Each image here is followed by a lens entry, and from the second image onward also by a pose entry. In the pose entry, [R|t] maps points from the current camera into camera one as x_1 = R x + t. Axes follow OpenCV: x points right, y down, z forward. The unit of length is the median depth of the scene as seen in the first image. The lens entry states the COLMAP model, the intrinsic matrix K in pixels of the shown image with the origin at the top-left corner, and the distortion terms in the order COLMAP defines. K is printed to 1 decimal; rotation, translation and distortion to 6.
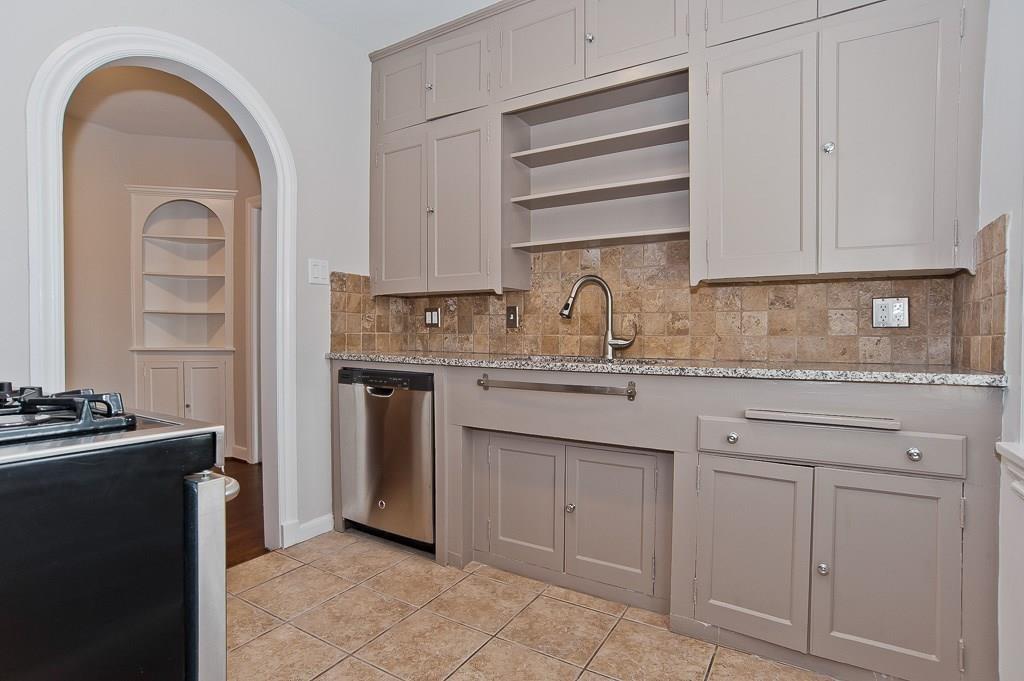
lens RADIAL K [[494.1, 0, 512.0], [0, 494.1, 340.5], [0, 0, 1]] dist [-0.001173, -0.000071]
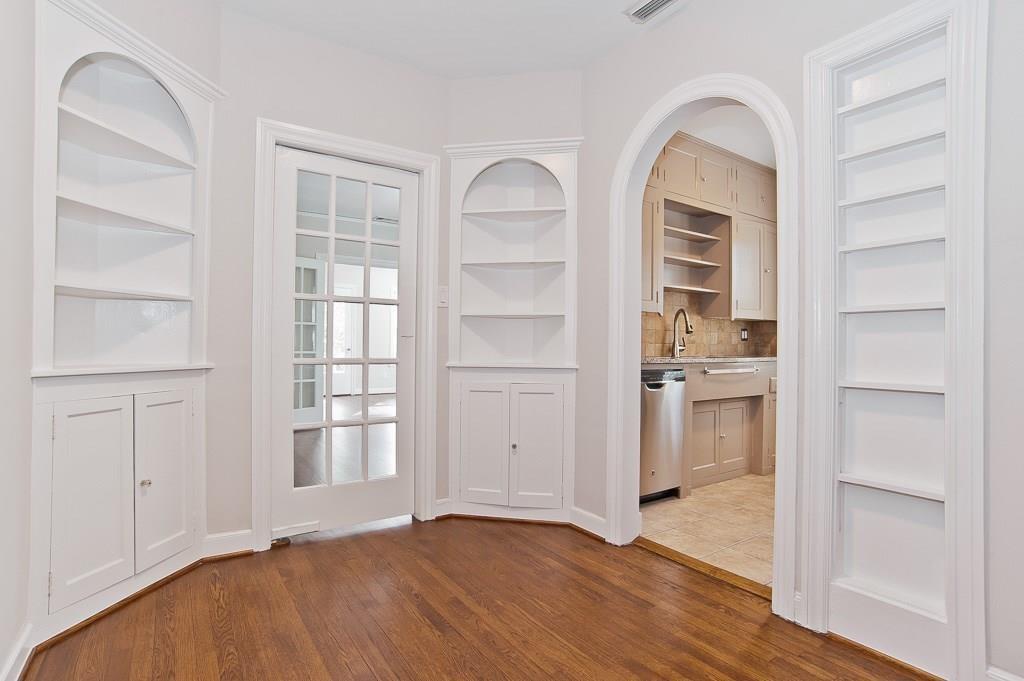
lens RADIAL K [[511.5, 0, 512.0], [0, 511.5, 340.5], [0, 0, 1]] dist [-0.000597, -0.000039]
pose [[0.393009, 0.003499, 0.919528, -1.902984], [-0.000982, 0.999994, -0.003385, -0.016812], [-0.919534, 0.000428, 0.393010, 0.937344]]
